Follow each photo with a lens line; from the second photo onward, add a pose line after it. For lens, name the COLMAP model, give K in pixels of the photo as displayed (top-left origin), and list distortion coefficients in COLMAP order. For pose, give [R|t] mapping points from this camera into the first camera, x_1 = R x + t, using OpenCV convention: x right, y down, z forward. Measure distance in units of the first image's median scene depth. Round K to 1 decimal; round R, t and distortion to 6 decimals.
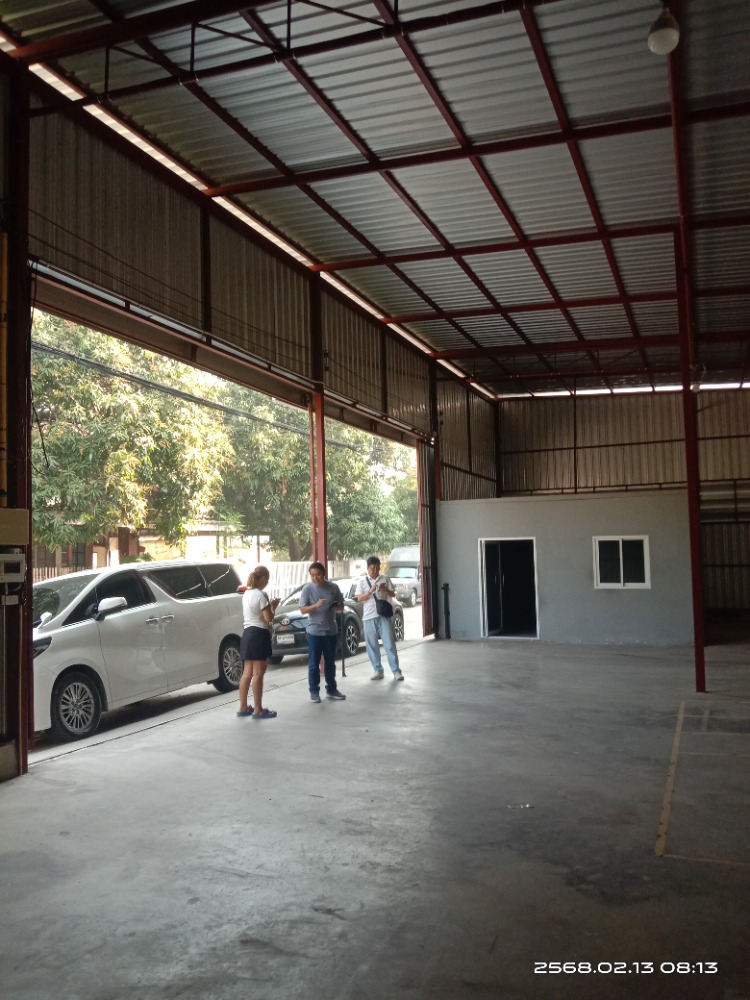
lens RADIAL K [[811.8, 0, 388.8], [0, 811.8, 532.1], [0, 0, 1]] dist [-0.002437, -0.006095]
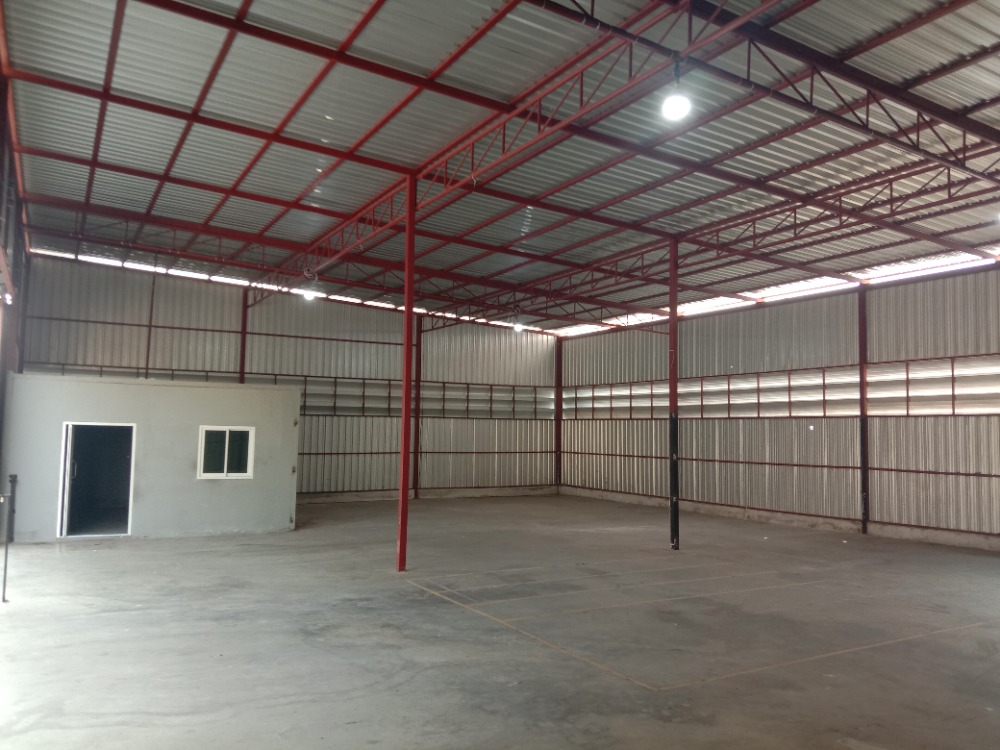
lens RADIAL K [[812.9, 0, 495.4], [0, 812.9, 373.0], [0, 0, 1]] dist [0.010918, -0.036891]
pose [[0.615342, 0.087127, 0.783430, -0.304345], [-0.051020, 0.996191, -0.070716, -0.006107], [-0.786607, 0.003544, 0.617444, 0.119955]]
